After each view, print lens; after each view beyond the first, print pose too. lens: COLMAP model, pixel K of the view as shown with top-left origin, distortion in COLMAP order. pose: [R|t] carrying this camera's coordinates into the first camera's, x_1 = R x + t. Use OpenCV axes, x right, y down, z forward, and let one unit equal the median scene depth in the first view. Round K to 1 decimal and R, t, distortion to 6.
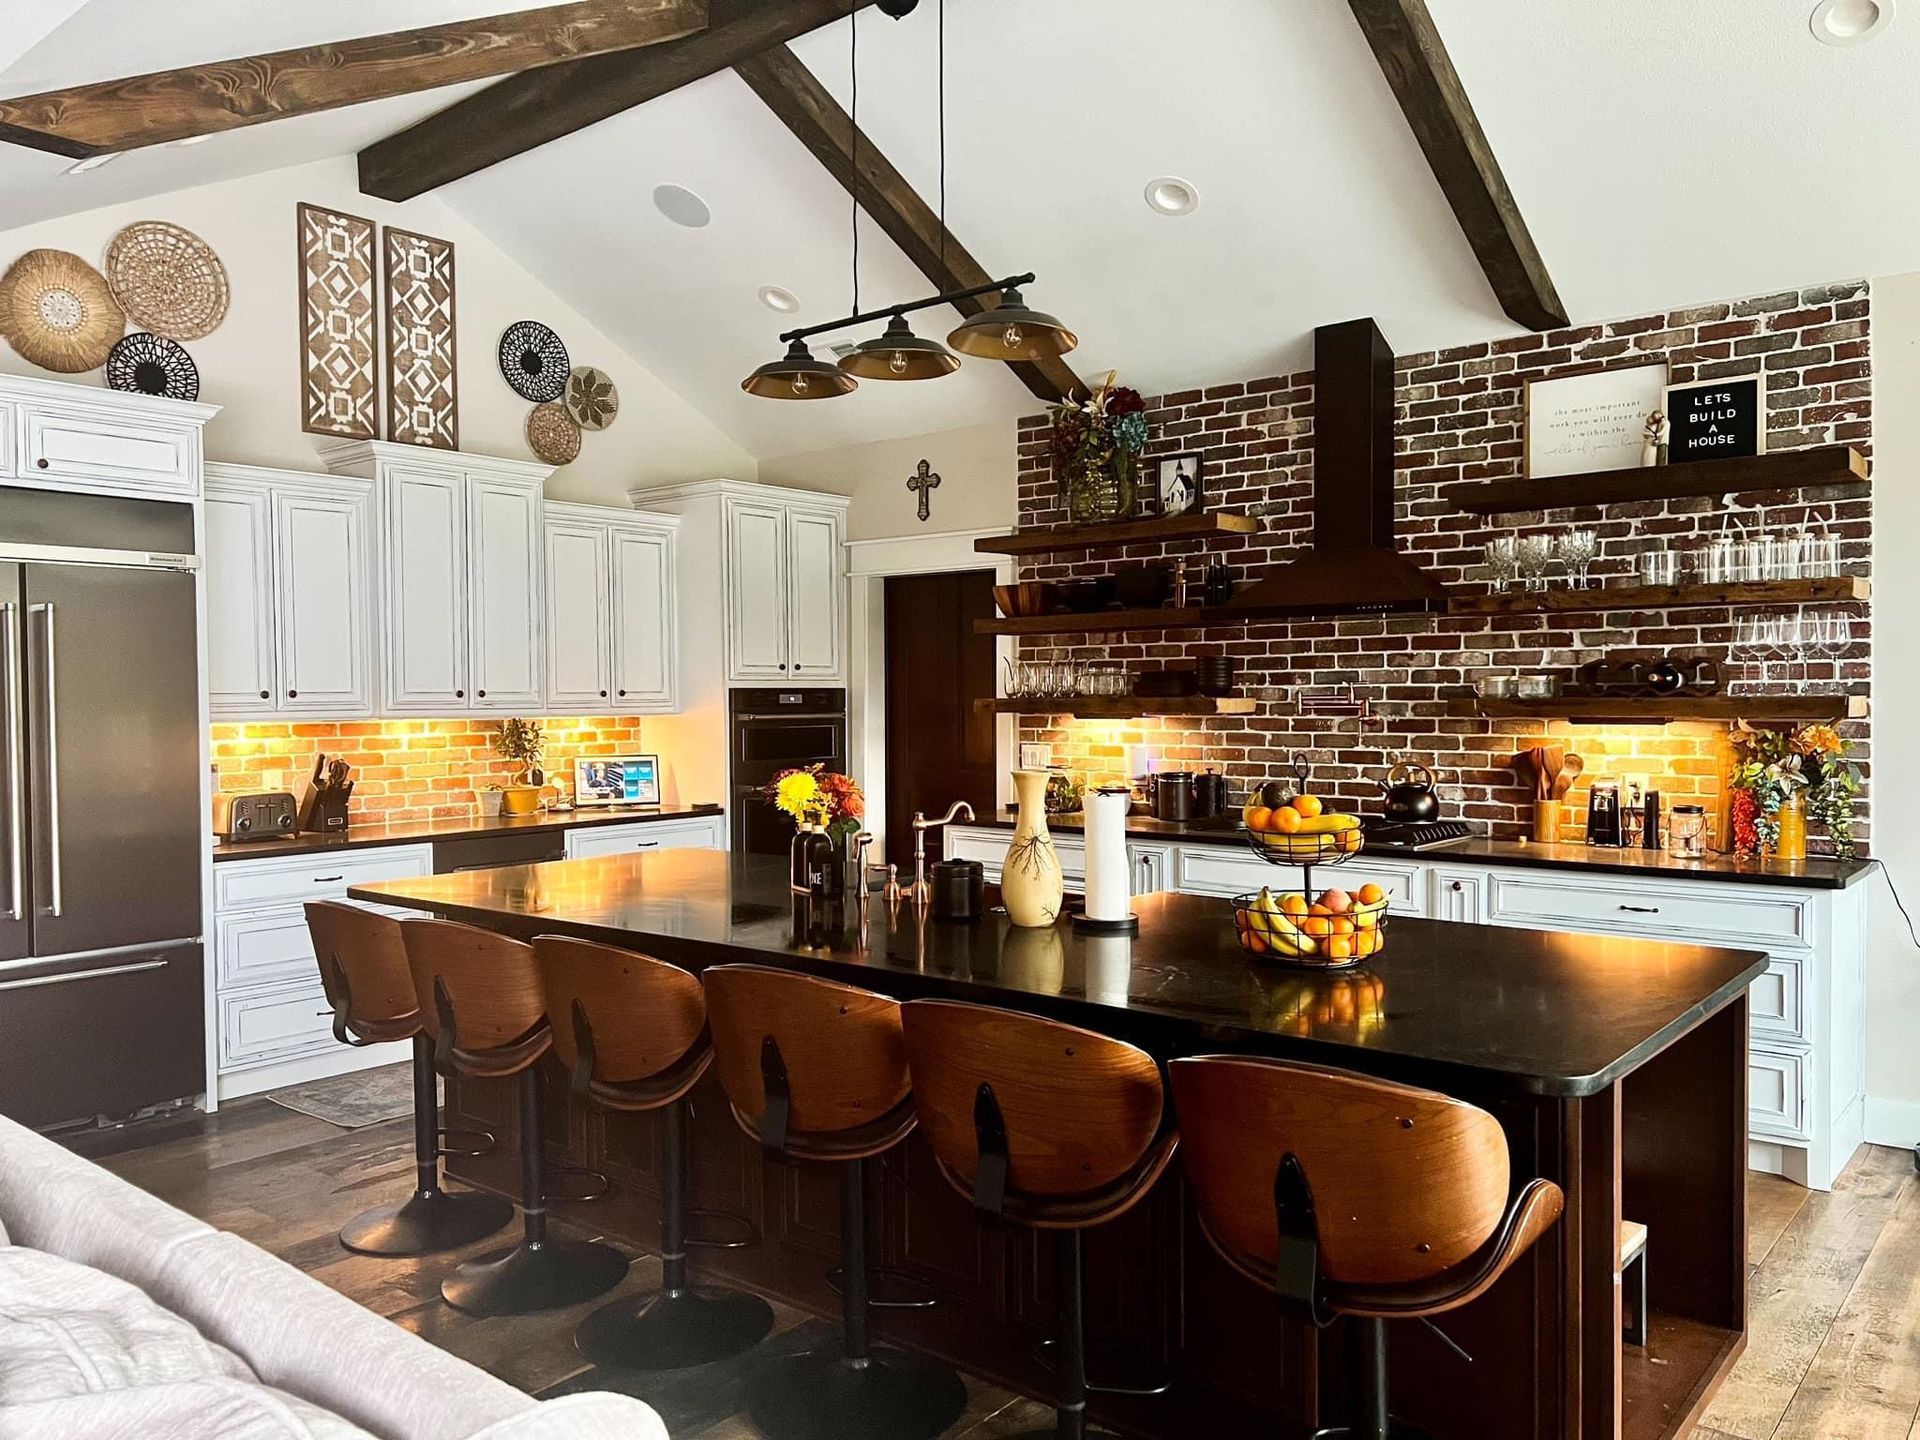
lens RADIAL K [[1439.1, 0, 953.2], [0, 1439.1, 722.1], [0, 0, 1]] dist [0.013172, -0.018933]
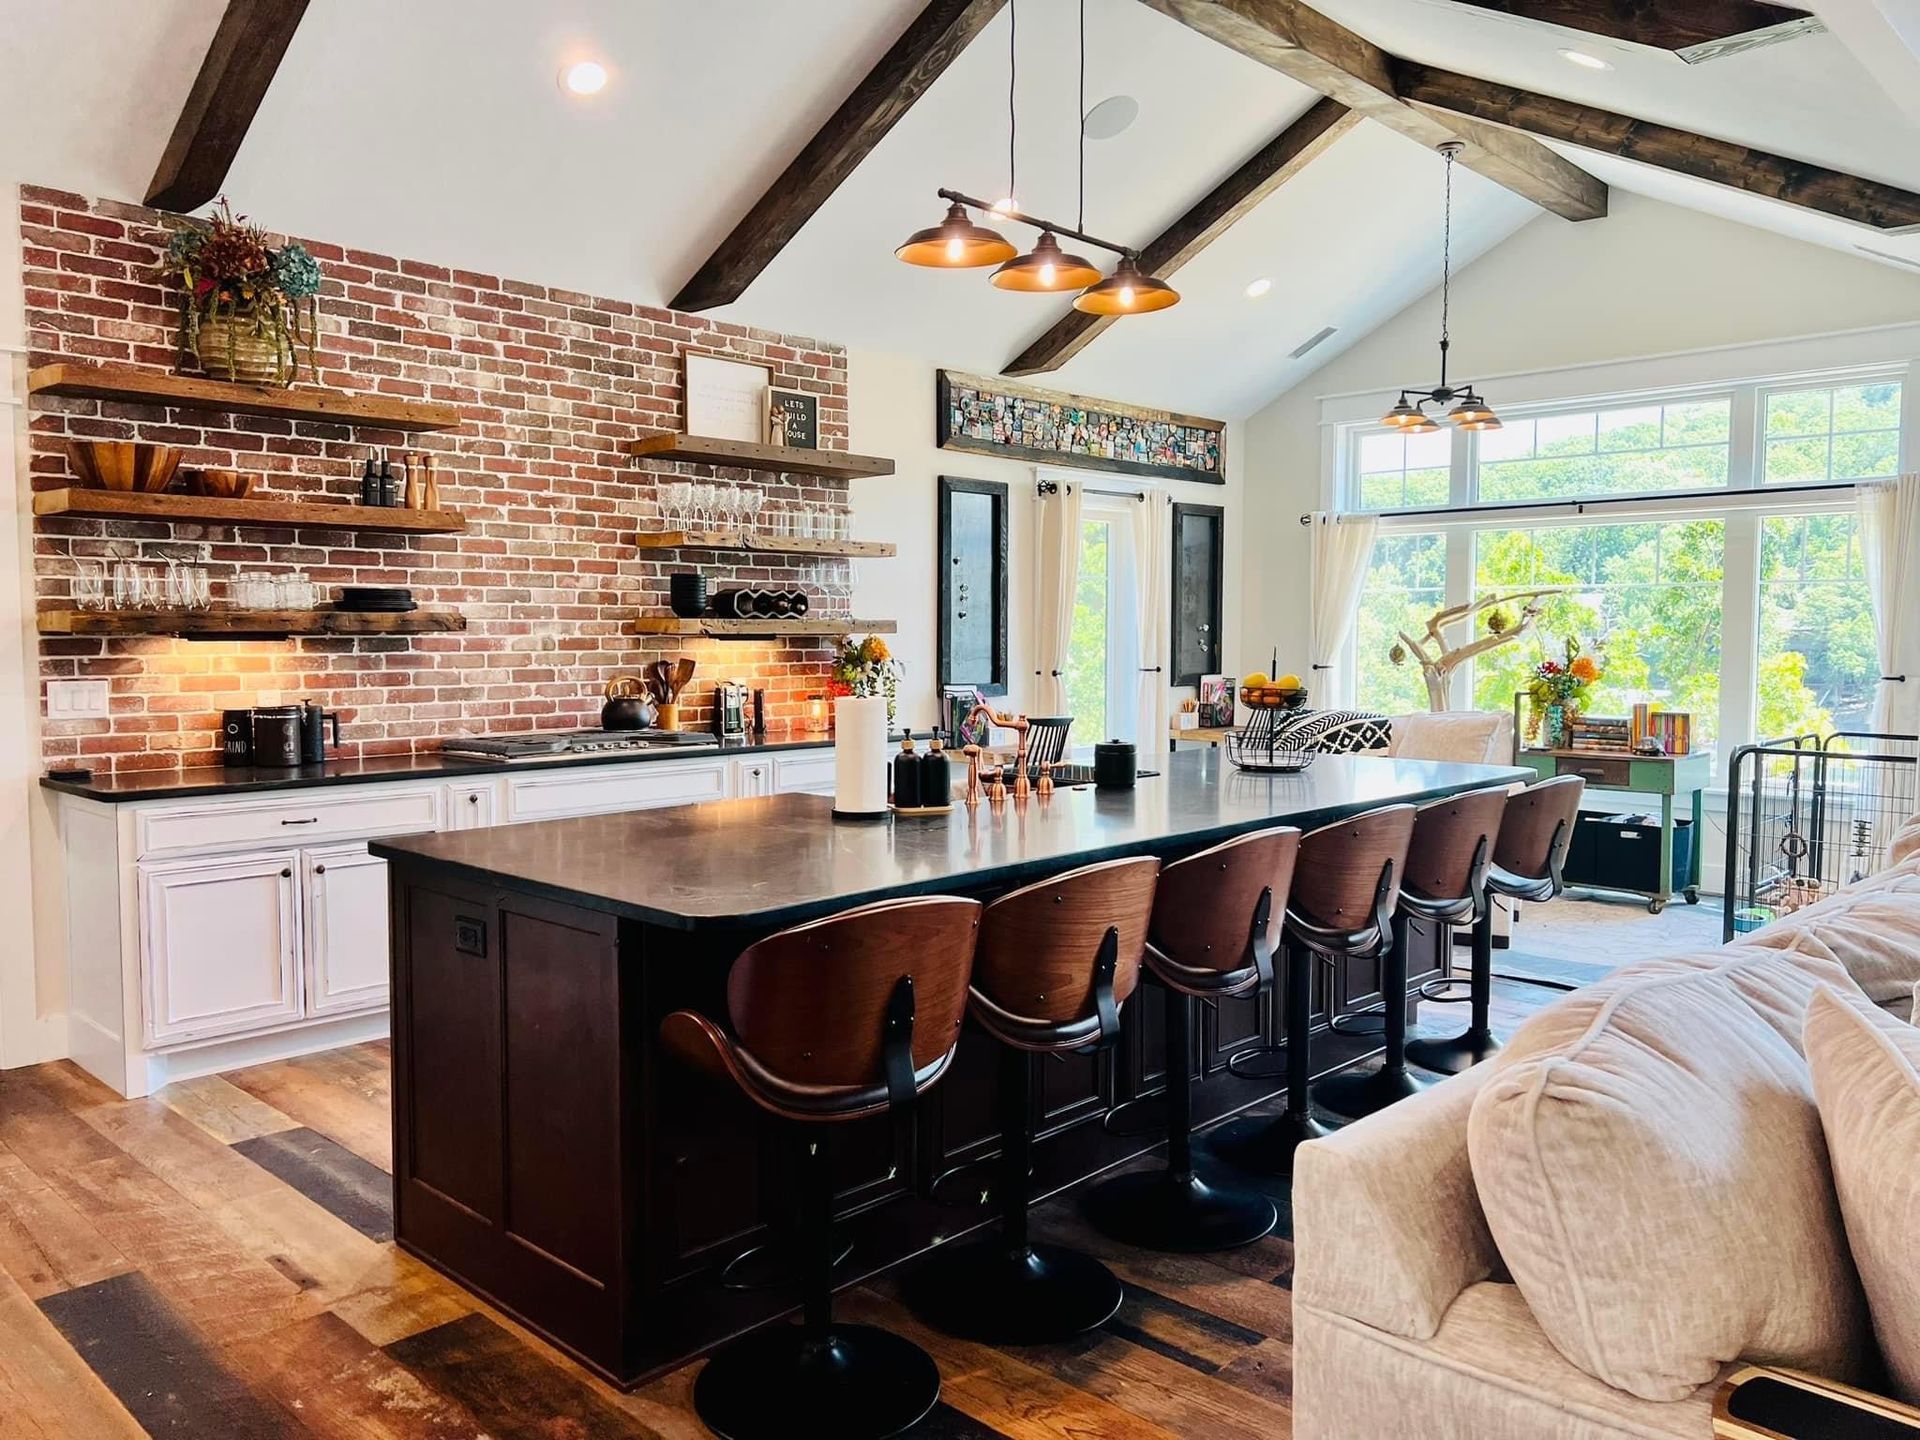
lens RADIAL K [[1439.1, 0, 961.2], [0, 1439.1, 733.0], [0, 0, 1]] dist [0.013172, -0.018933]
pose [[0.045880, -0.054928, 0.997436, -0.730808], [0.026719, 0.998197, 0.053741, 0.018485], [-0.998590, 0.024184, 0.047265, 0.664131]]
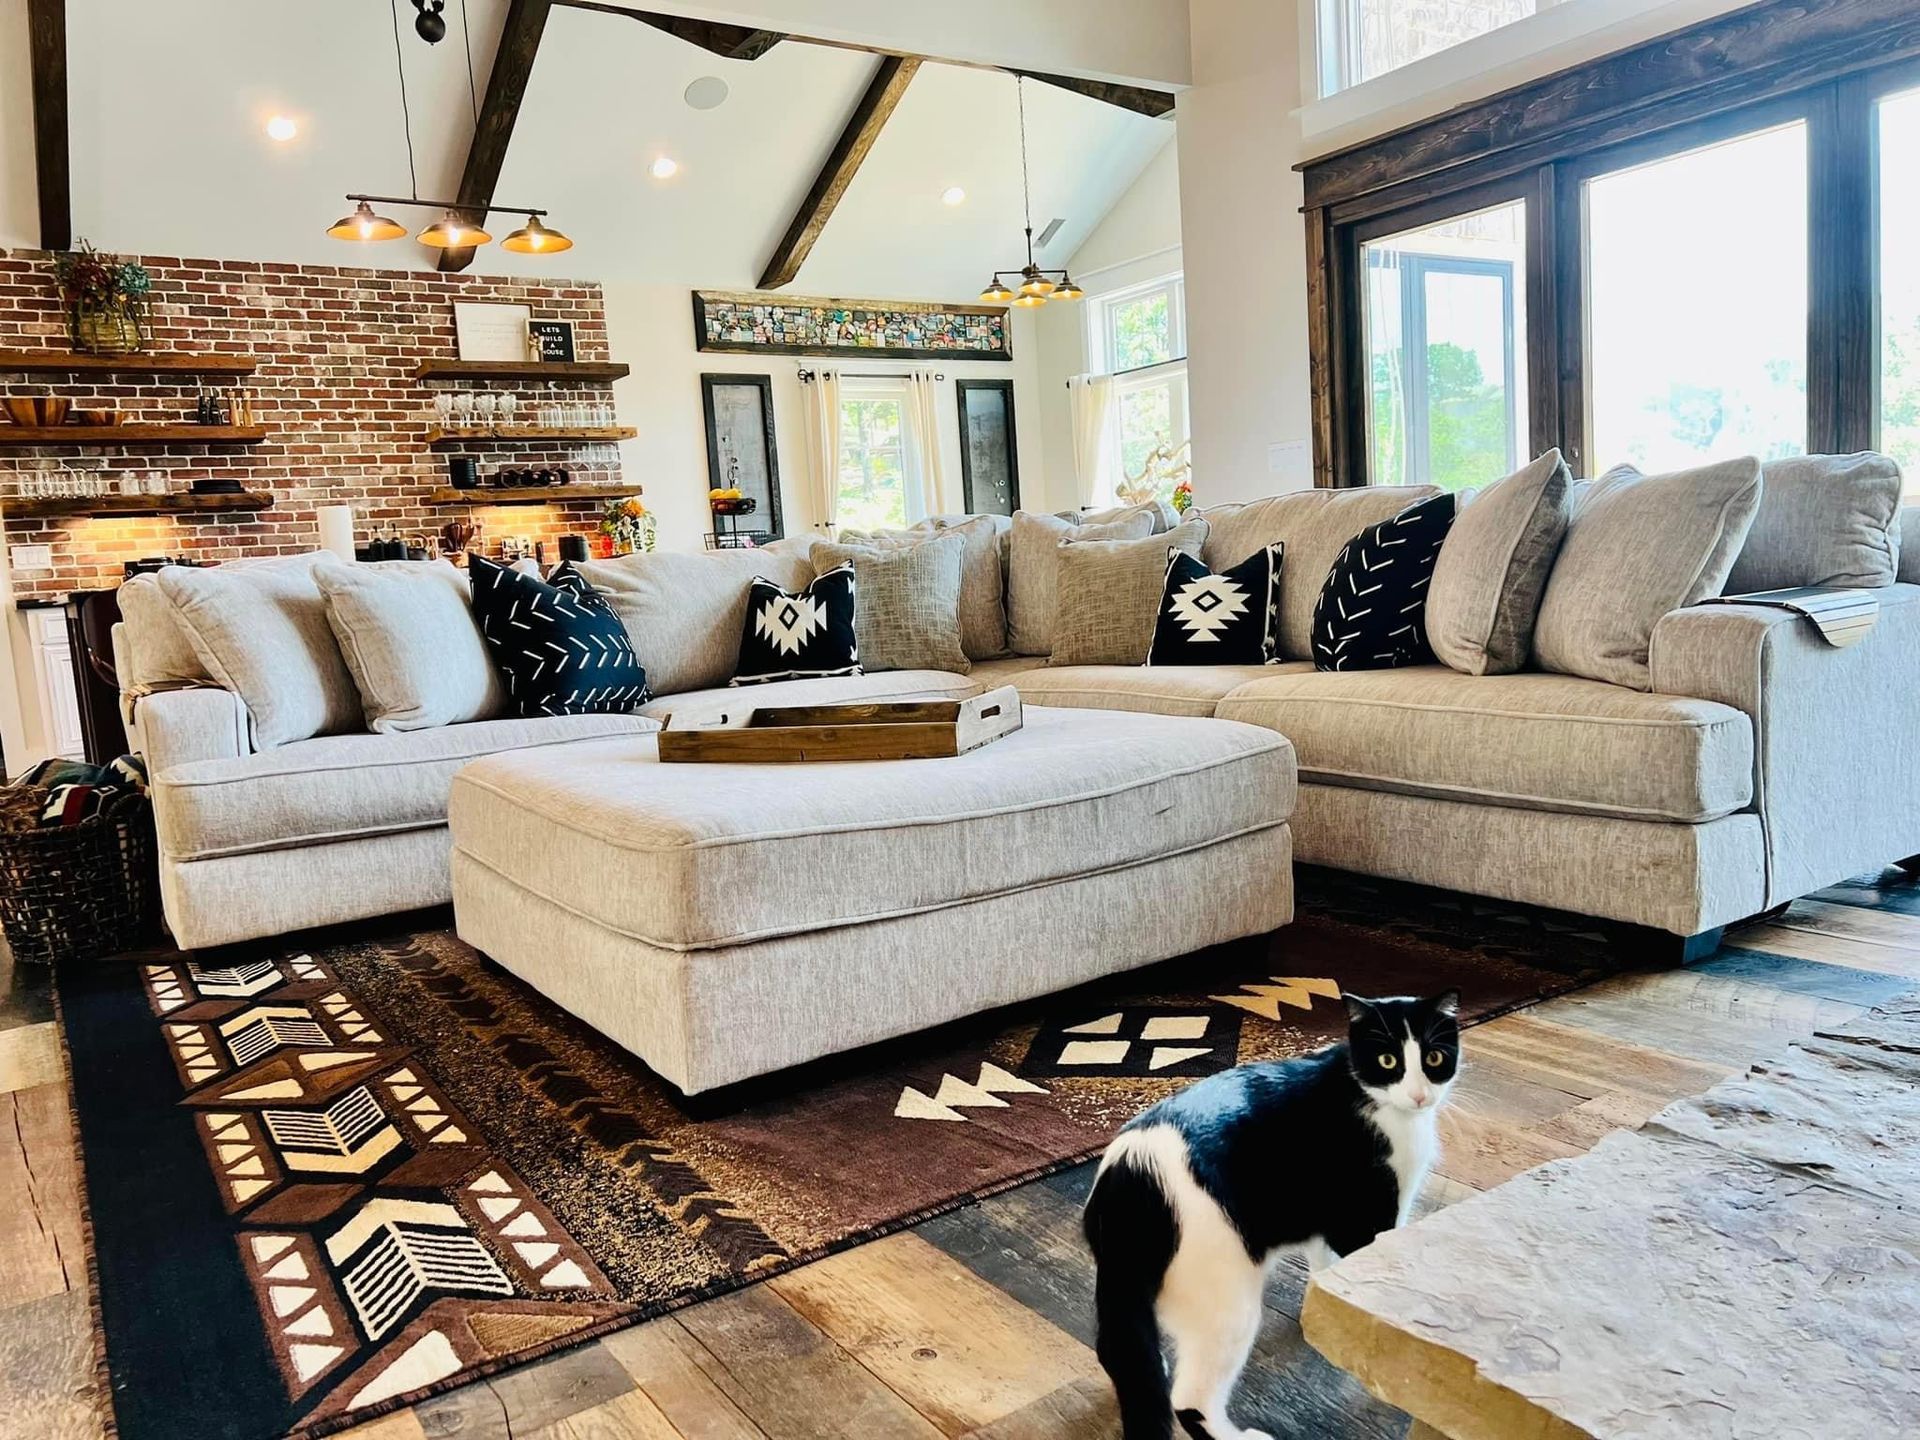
lens RADIAL K [[1439.1, 0, 956.5], [0, 1439.1, 763.3], [0, 0, 1]] dist [0.013172, -0.018933]
pose [[0.253274, -0.136552, 0.957709, -1.044831], [0.089210, 0.989066, 0.117431, 0.140578], [-0.963273, 0.055695, 0.262686, 0.013762]]
